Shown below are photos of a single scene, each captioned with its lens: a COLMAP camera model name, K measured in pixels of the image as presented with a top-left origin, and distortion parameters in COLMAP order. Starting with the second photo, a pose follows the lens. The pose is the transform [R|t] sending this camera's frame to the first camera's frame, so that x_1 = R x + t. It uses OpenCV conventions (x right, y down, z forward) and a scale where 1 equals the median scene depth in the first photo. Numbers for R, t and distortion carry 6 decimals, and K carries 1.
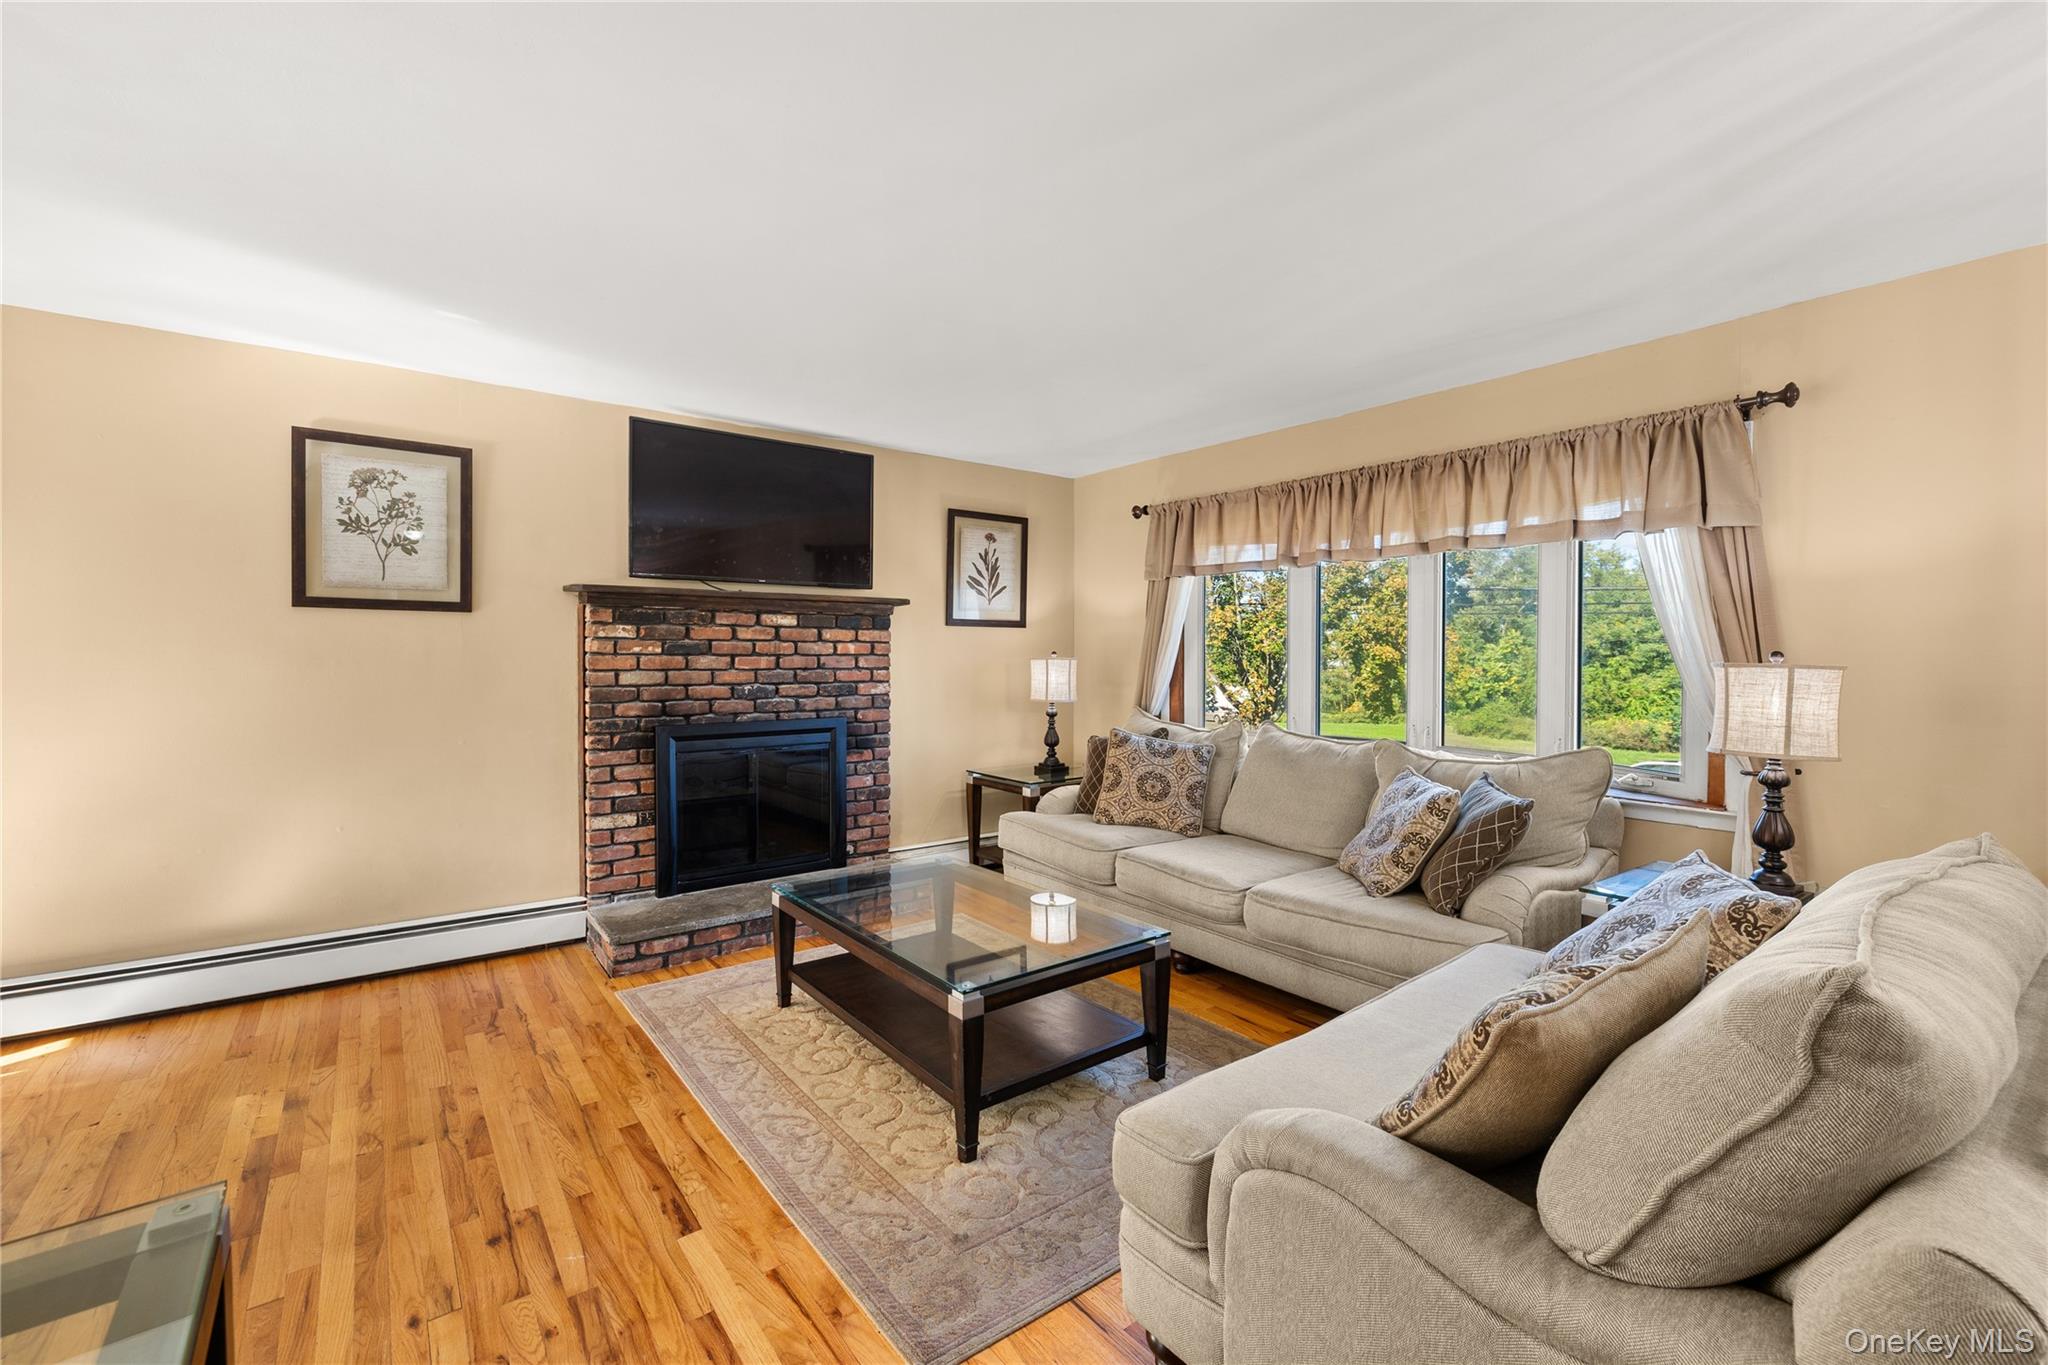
lens RADIAL K [[868.3, 0, 1022.5], [0, 868.3, 659.1], [0, 0, 1]] dist [-0.002760, -0.000154]
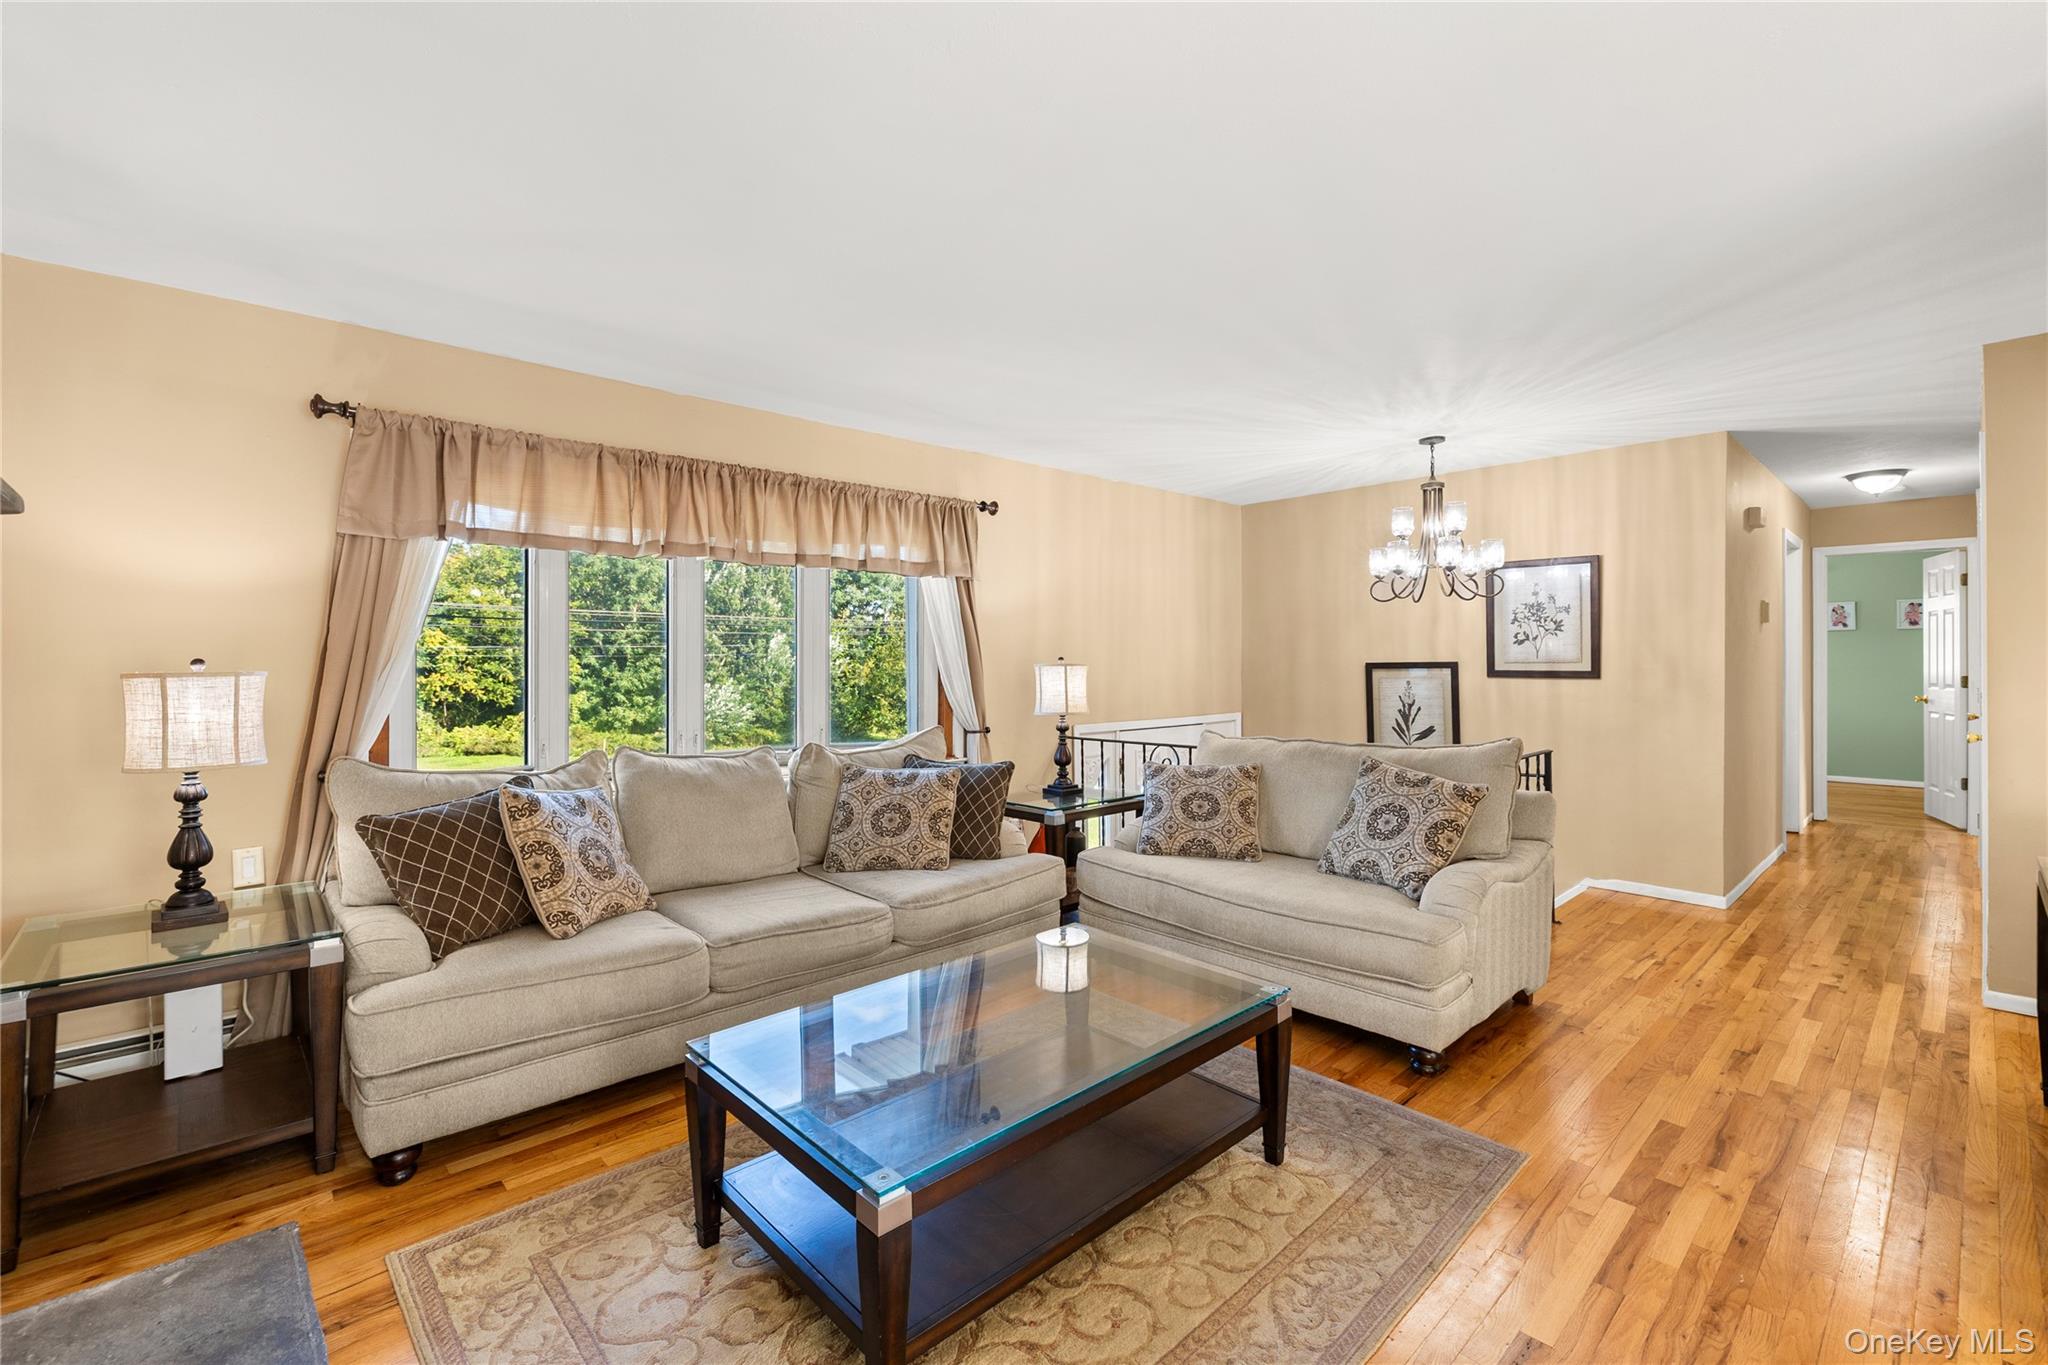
lens RADIAL K [[868.3, 0, 998.1], [0, 868.3, 679.7], [0, 0, 1]] dist [-0.002760, -0.000154]
pose [[-0.080854, -0.024282, 0.996430, -0.620633], [0.009608, 0.999638, 0.025139, -0.007281], [-0.996680, 0.011607, -0.080592, 0.838871]]
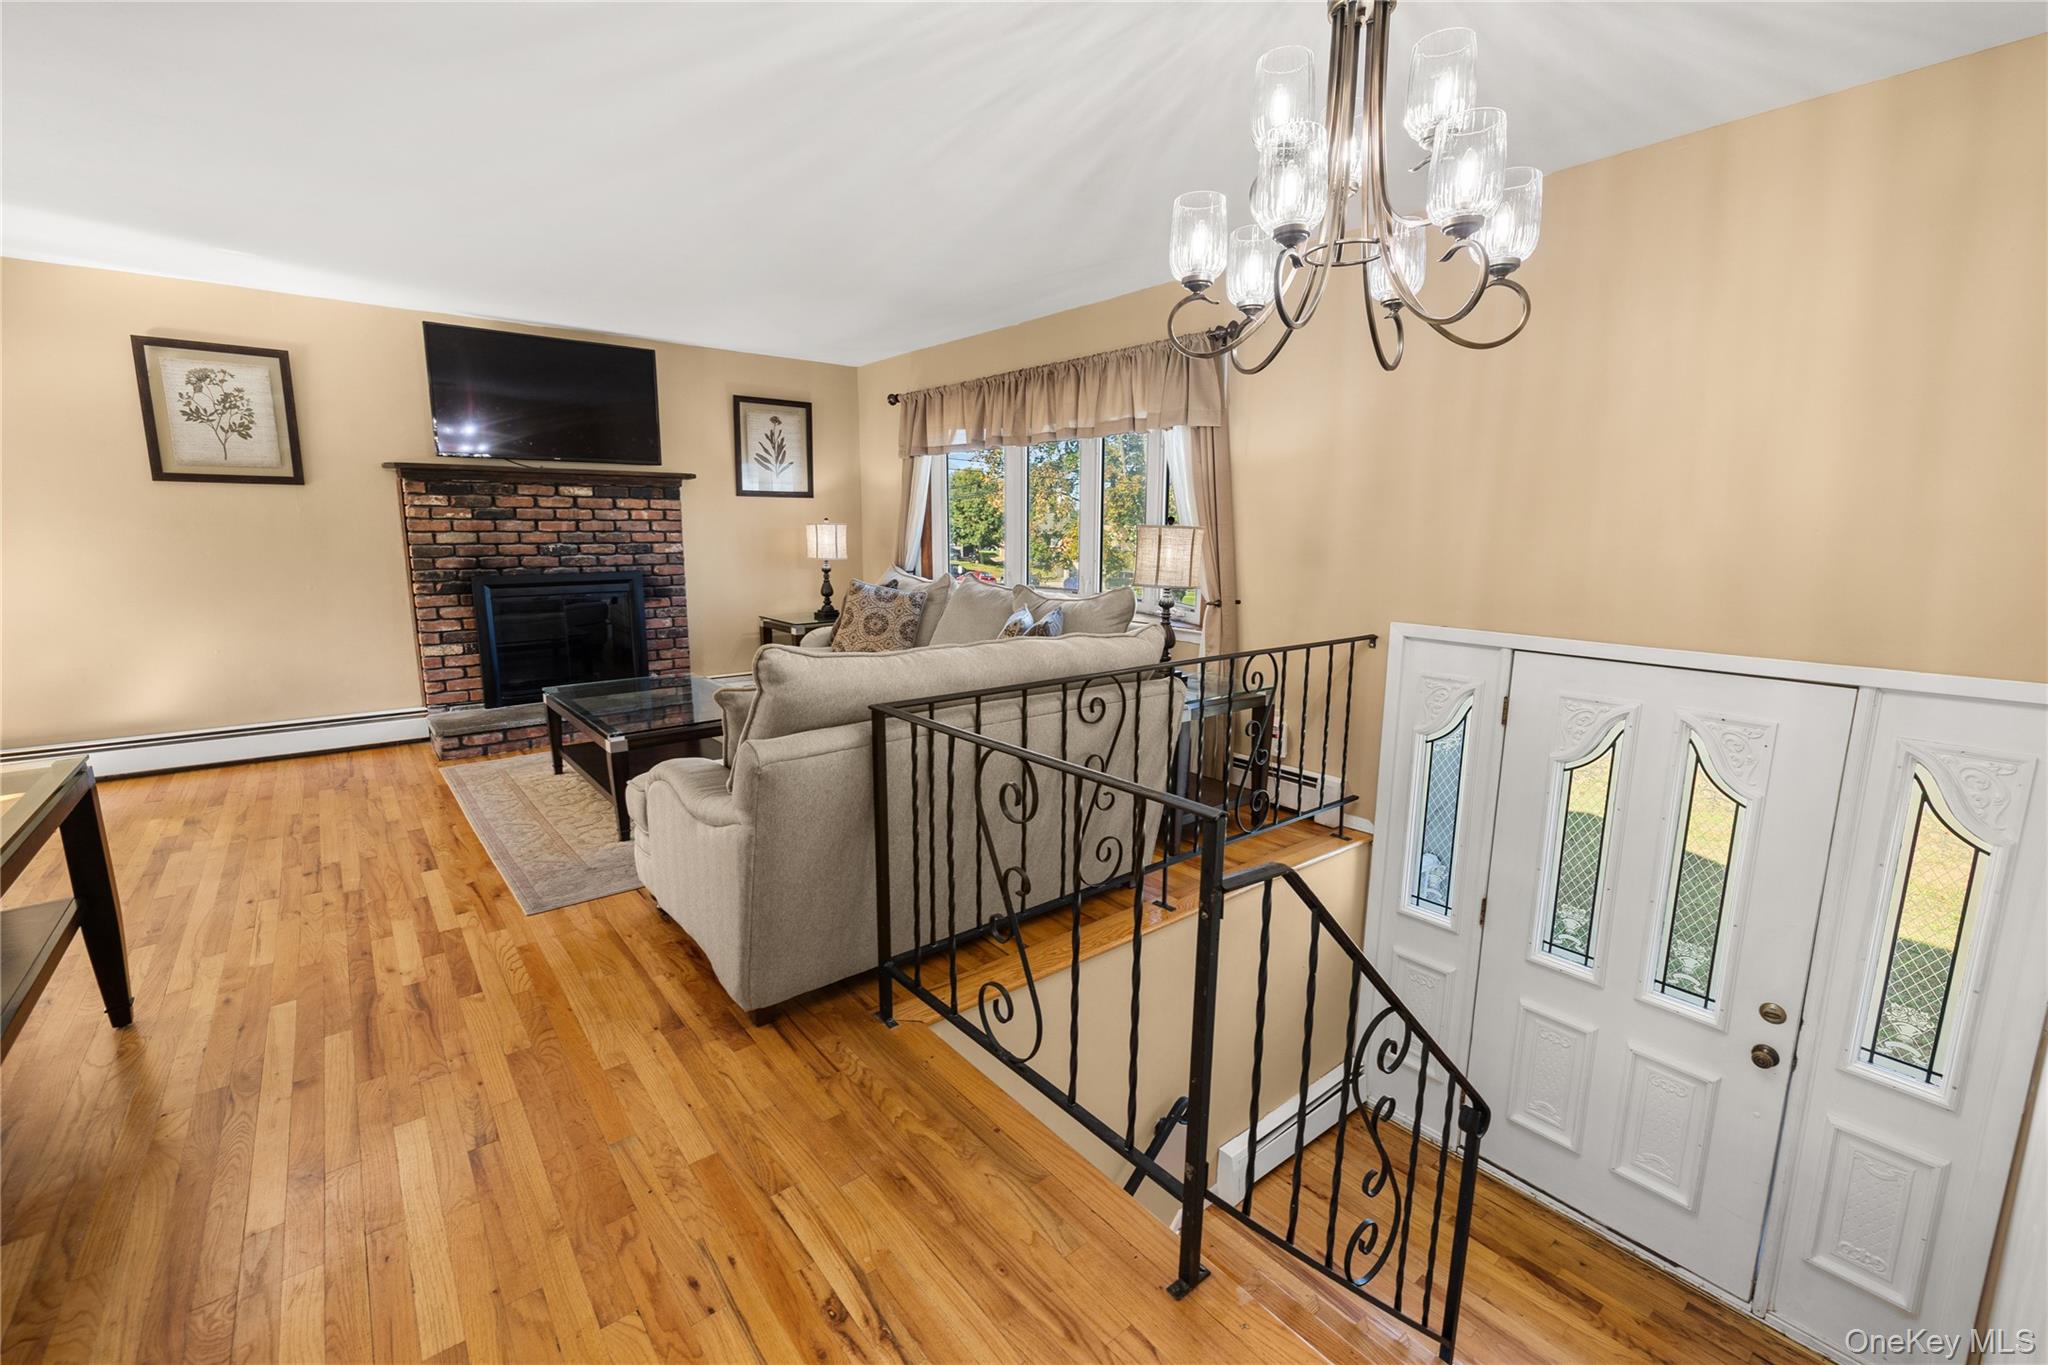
lens RADIAL K [[868.3, 0, 1023.7], [0, 868.3, 665.5], [0, 0, 1]] dist [-0.002760, -0.000154]
pose [[0.999397, -0.003576, 0.034551, 0.368163], [-0.001837, 0.987852, 0.155389, 0.007930], [-0.034687, -0.155359, 0.987249, -0.326080]]
